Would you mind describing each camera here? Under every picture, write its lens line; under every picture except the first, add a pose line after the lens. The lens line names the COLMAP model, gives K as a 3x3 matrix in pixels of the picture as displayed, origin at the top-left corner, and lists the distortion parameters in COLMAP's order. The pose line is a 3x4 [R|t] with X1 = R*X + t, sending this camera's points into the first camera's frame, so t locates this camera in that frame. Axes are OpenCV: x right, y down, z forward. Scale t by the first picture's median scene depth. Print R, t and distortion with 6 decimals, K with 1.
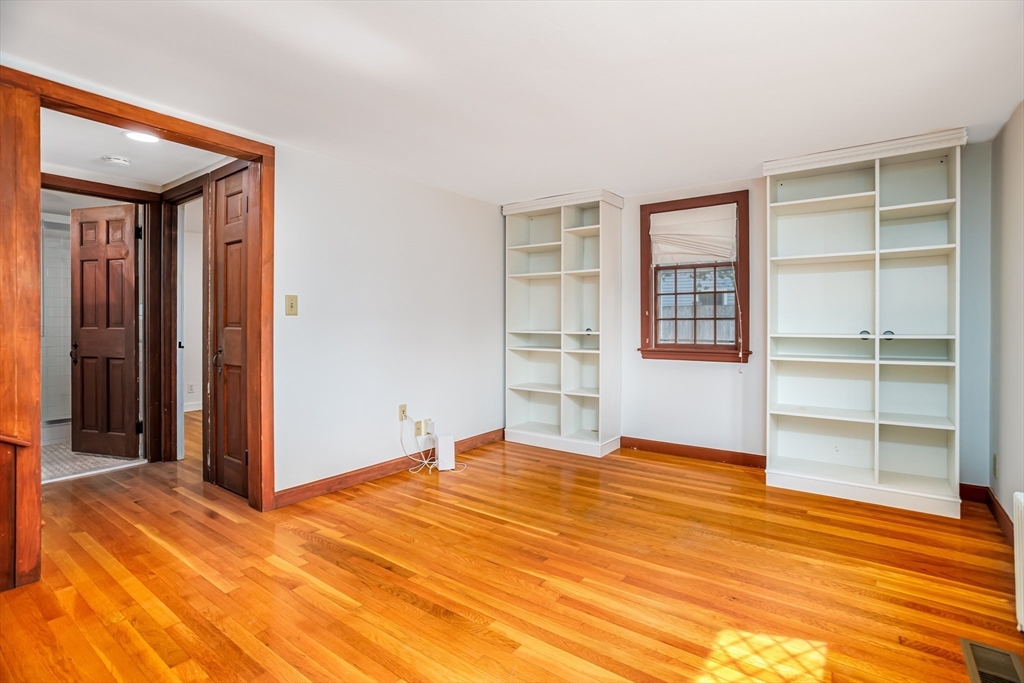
lens RADIAL K [[494.5, 0, 517.1], [0, 494.5, 321.7], [0, 0, 1]] dist [-0.049193, 0.024407]
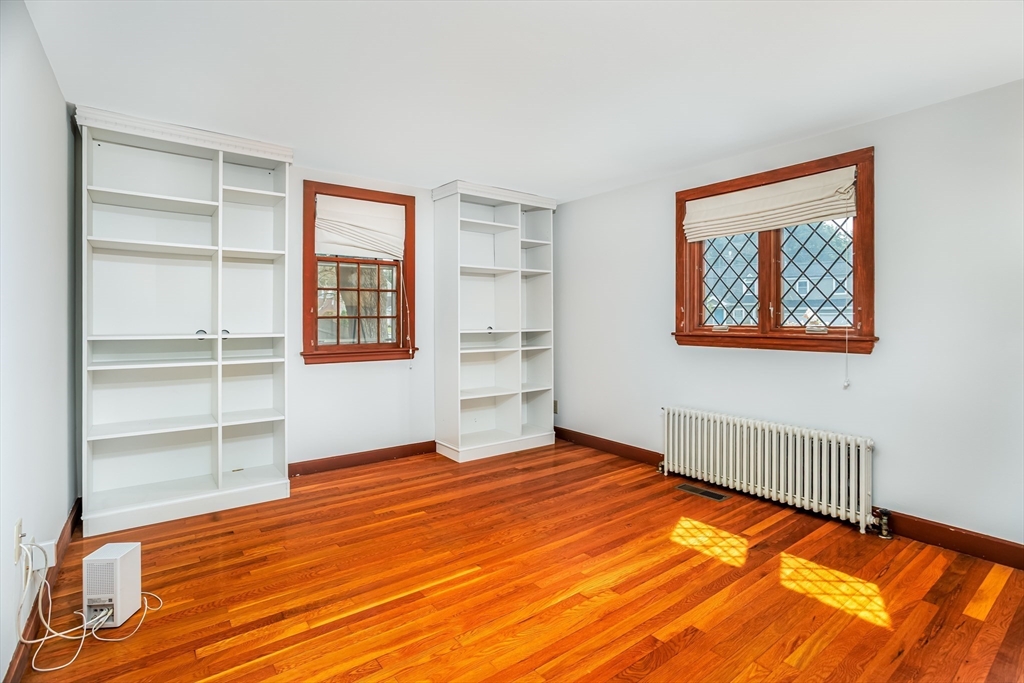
lens RADIAL K [[494.5, 0, 517.1], [0, 494.5, 321.7], [0, 0, 1]] dist [-0.049193, 0.024407]
pose [[0.285524, -0.002186, 0.958369, -0.524285], [0.003096, 0.999994, 0.001359, 0.002646], [-0.958367, 0.002579, 0.285529, 0.506275]]
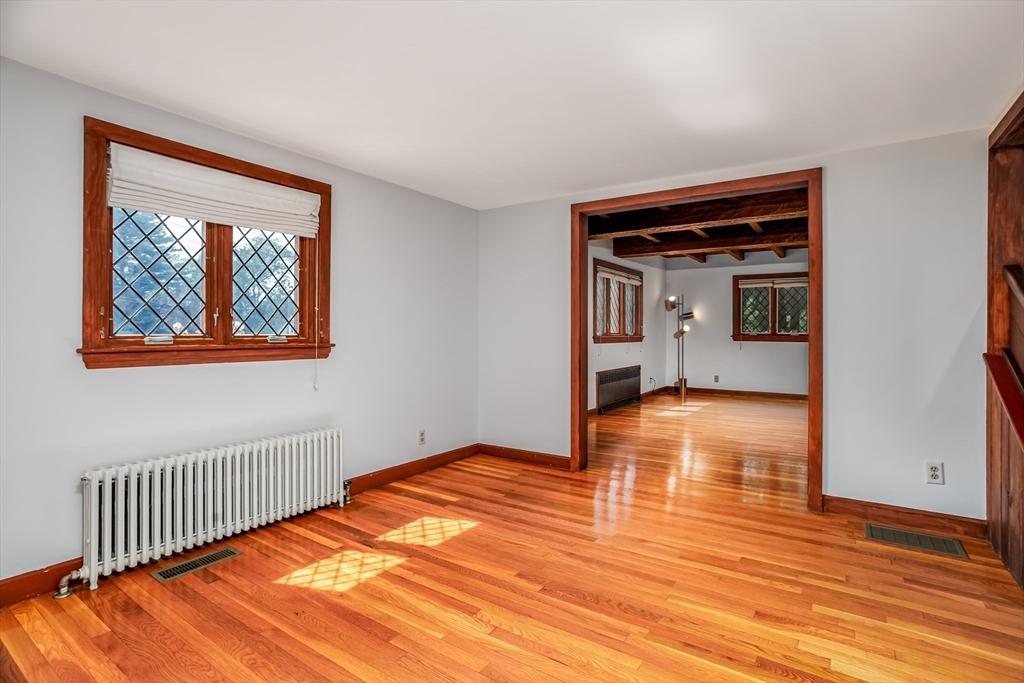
lens RADIAL K [[502.4, 0, 511.2], [0, 502.4, 331.5], [0, 0, 1]] dist [-0.001853, -0.000361]
pose [[-0.999622, -0.005262, -0.026981, 0.026984], [-0.005412, 0.999970, 0.005484, -0.000585], [0.026951, 0.005628, -0.999621, 1.119711]]
